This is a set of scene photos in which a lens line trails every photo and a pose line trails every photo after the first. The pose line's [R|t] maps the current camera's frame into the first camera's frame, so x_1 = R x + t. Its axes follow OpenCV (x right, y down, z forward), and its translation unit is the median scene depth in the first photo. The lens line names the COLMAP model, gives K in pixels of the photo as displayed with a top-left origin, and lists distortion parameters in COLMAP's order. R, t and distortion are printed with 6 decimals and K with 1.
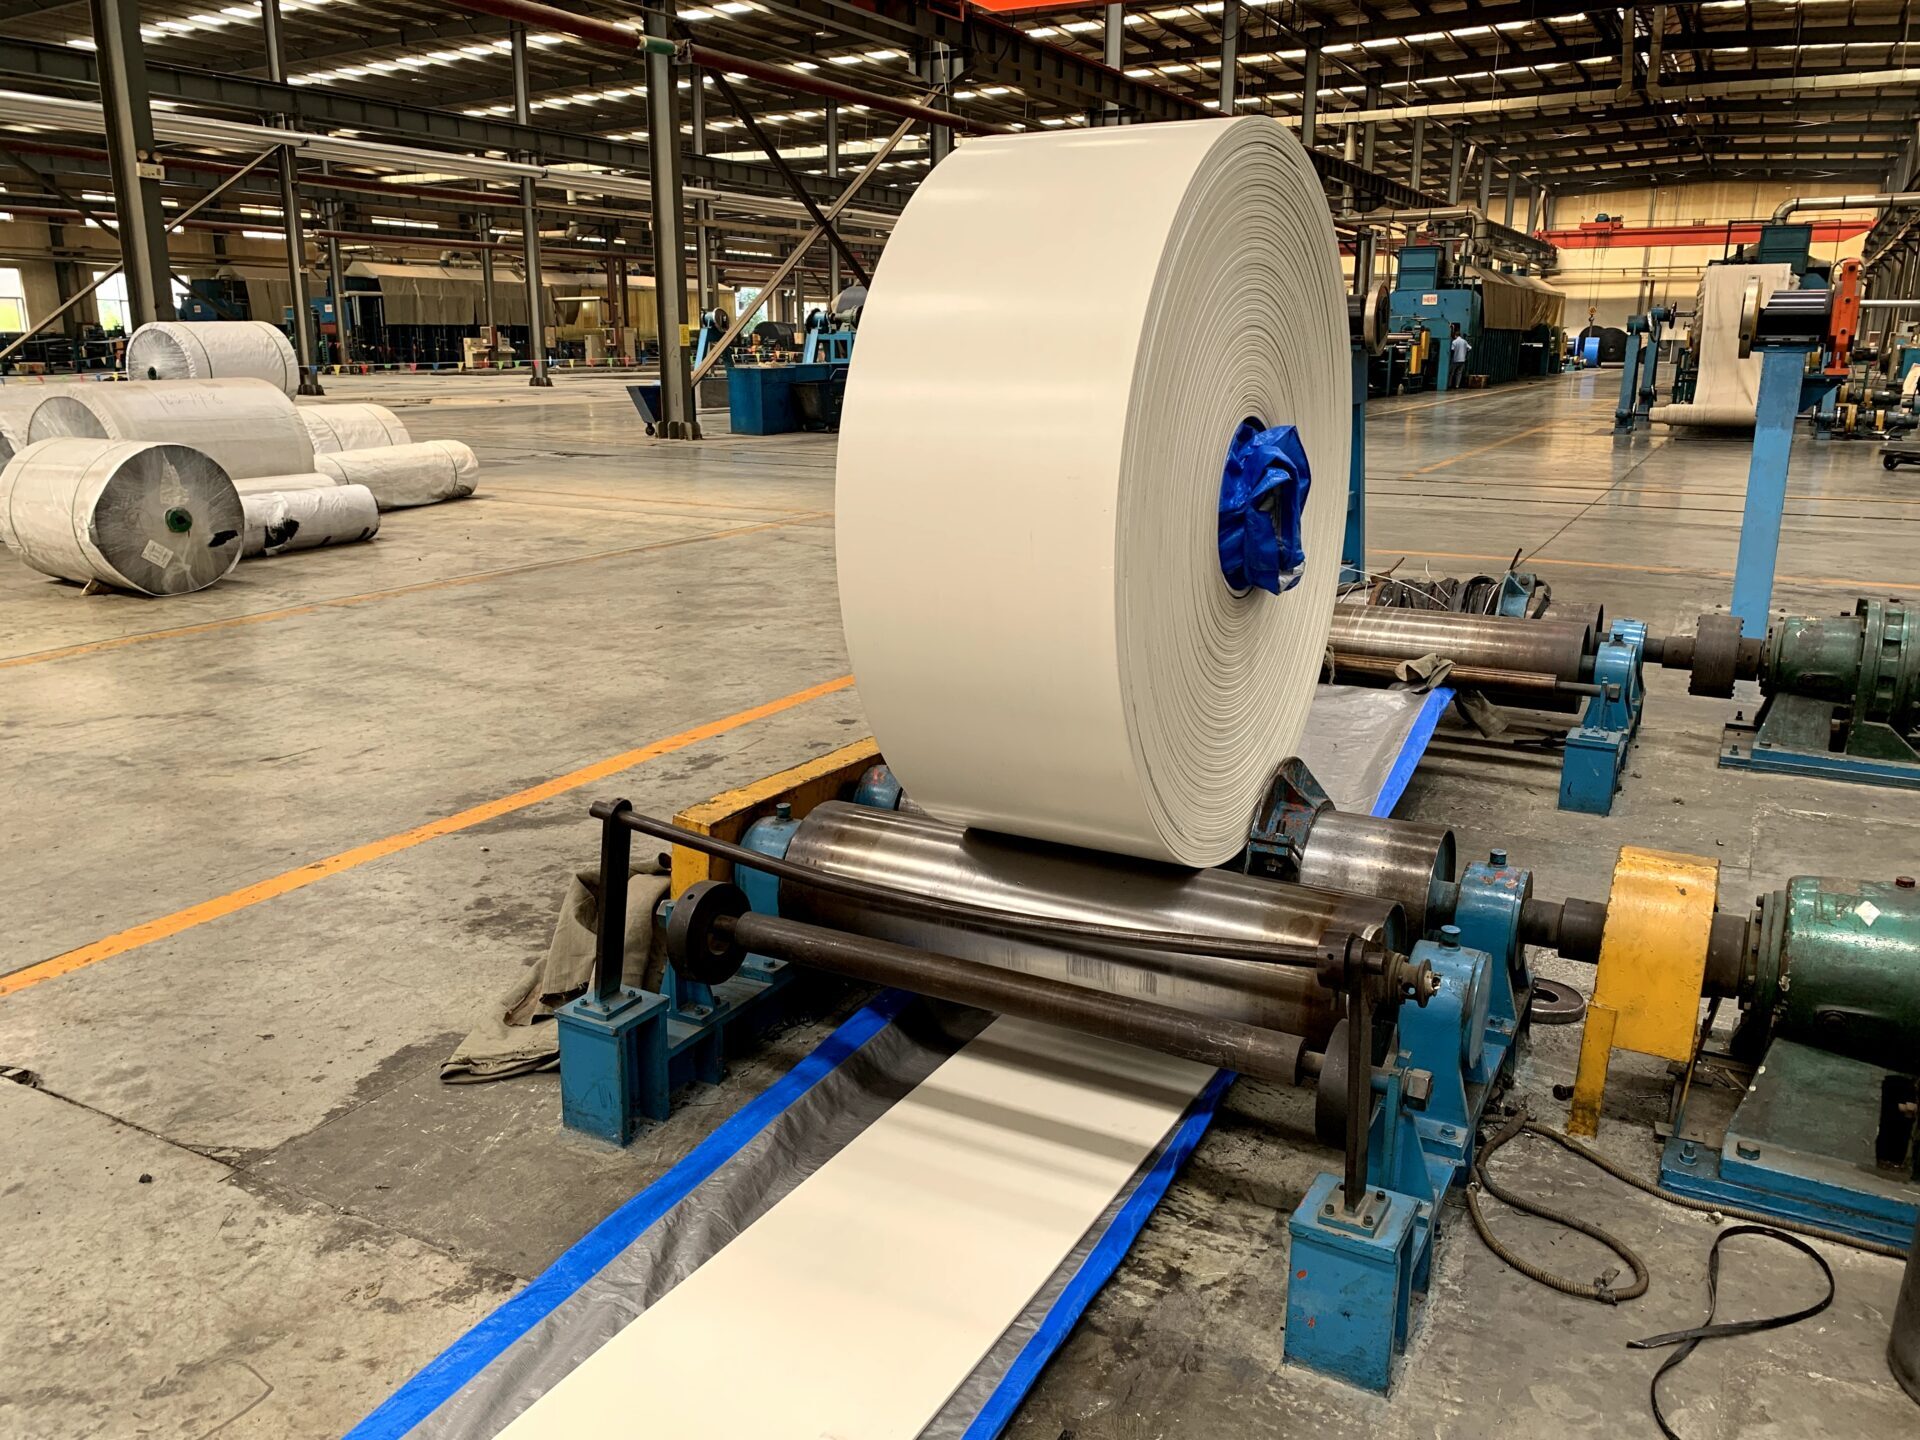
lens RADIAL K [[1460.3, 0, 946.7], [0, 1460.3, 707.5], [0, 0, 1]] dist [0.011540, -0.004762]
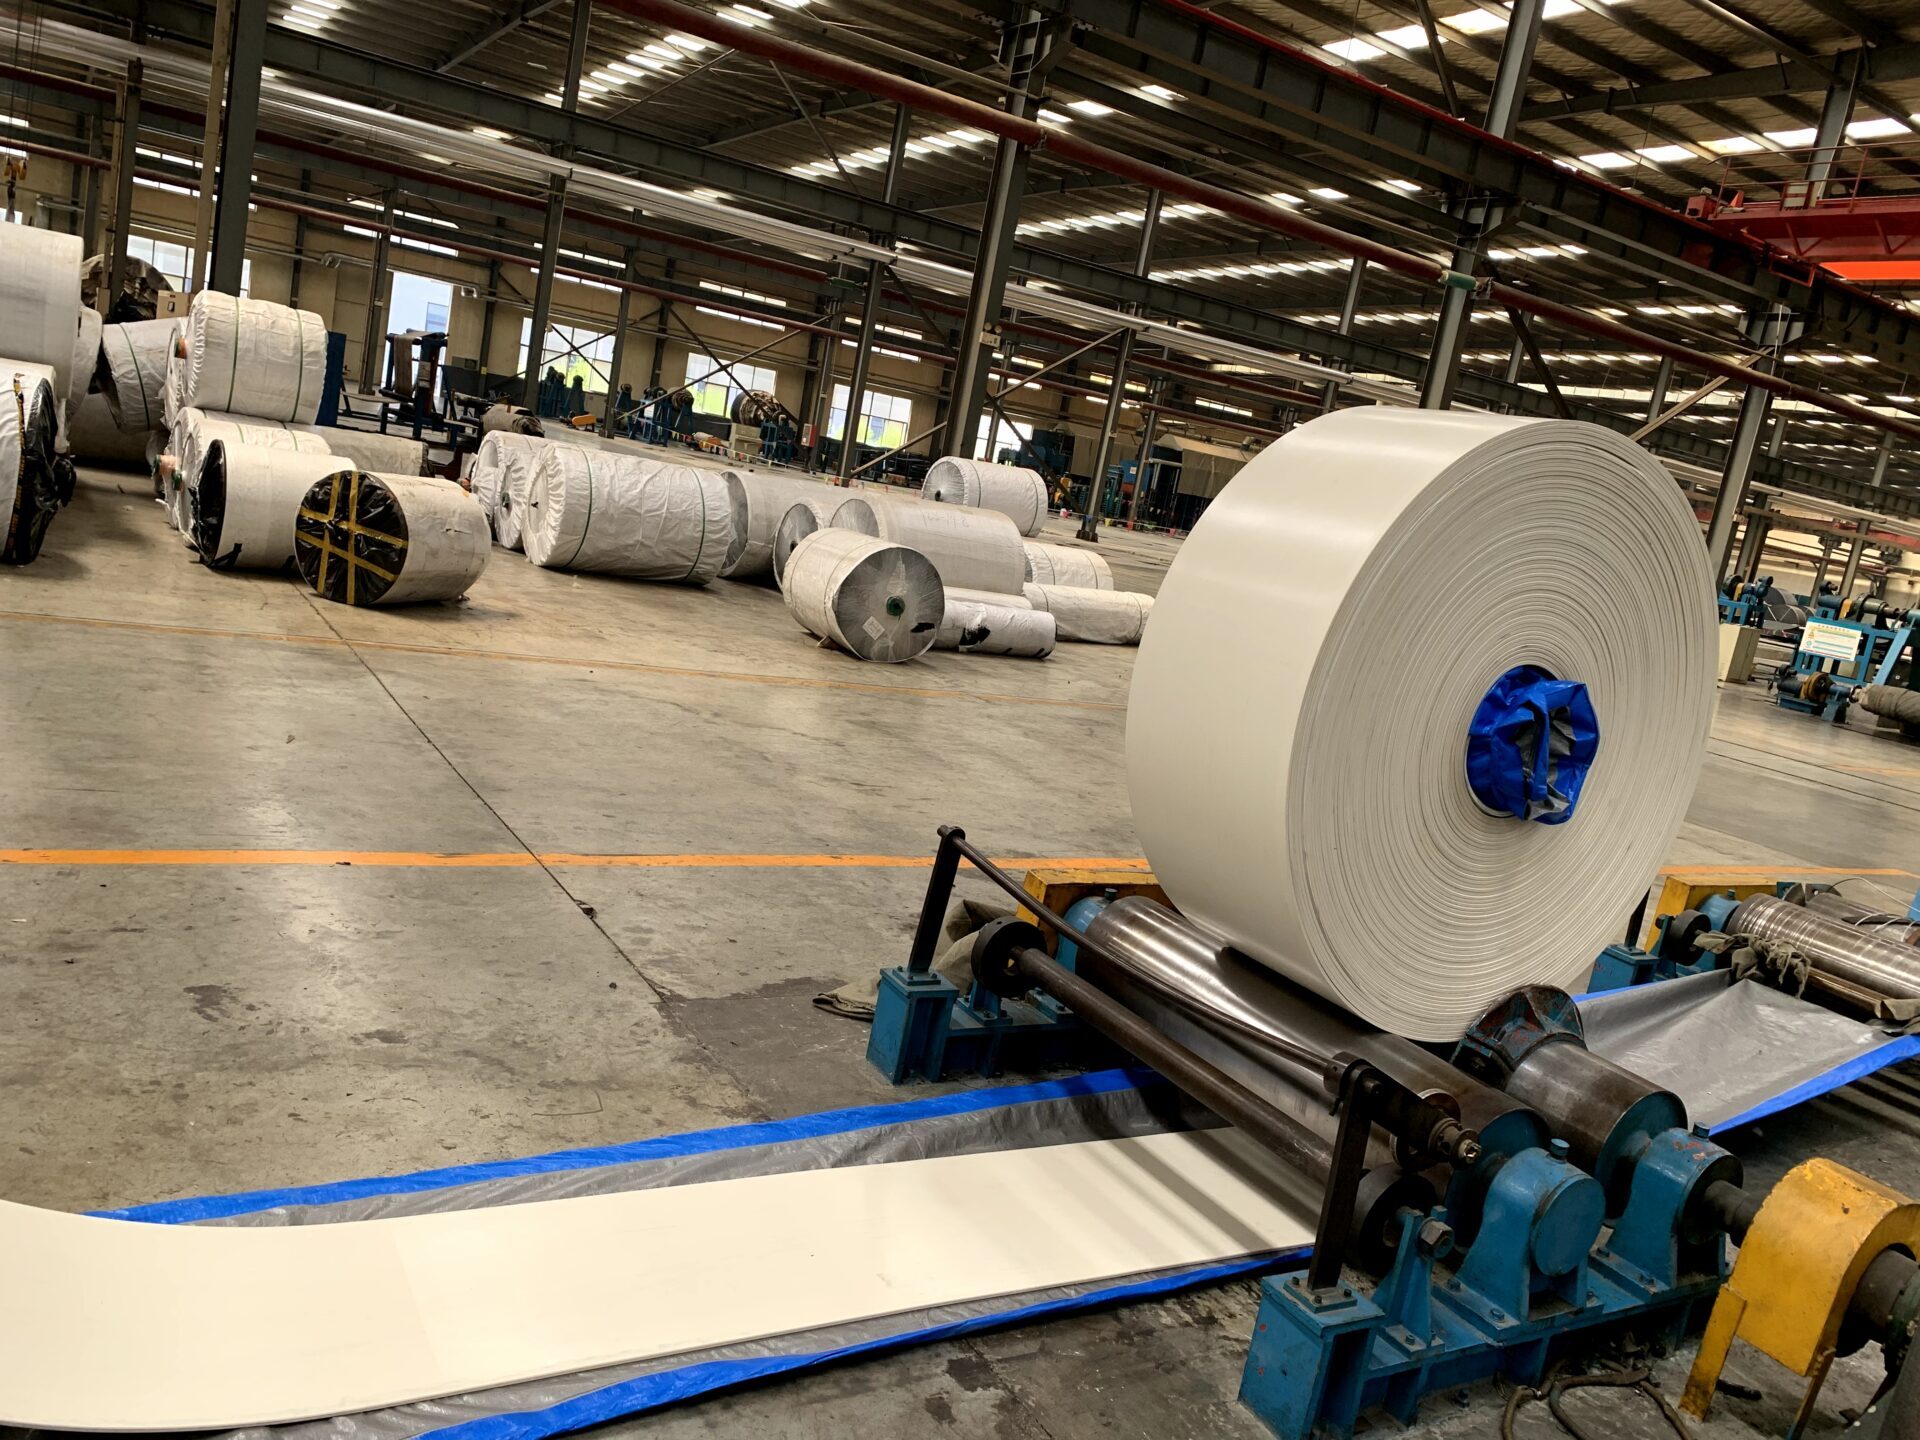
lens RADIAL K [[1441.2, 0, 960.0], [0, 1441.2, 720.0], [0, 0, 1]] dist [0.108206, -0.185674]
pose [[0.857504, 0.237886, -0.456176, 0.115612], [-0.290394, 0.955728, -0.047483, 0.009240], [0.424685, 0.173188, 0.888622, -0.067579]]
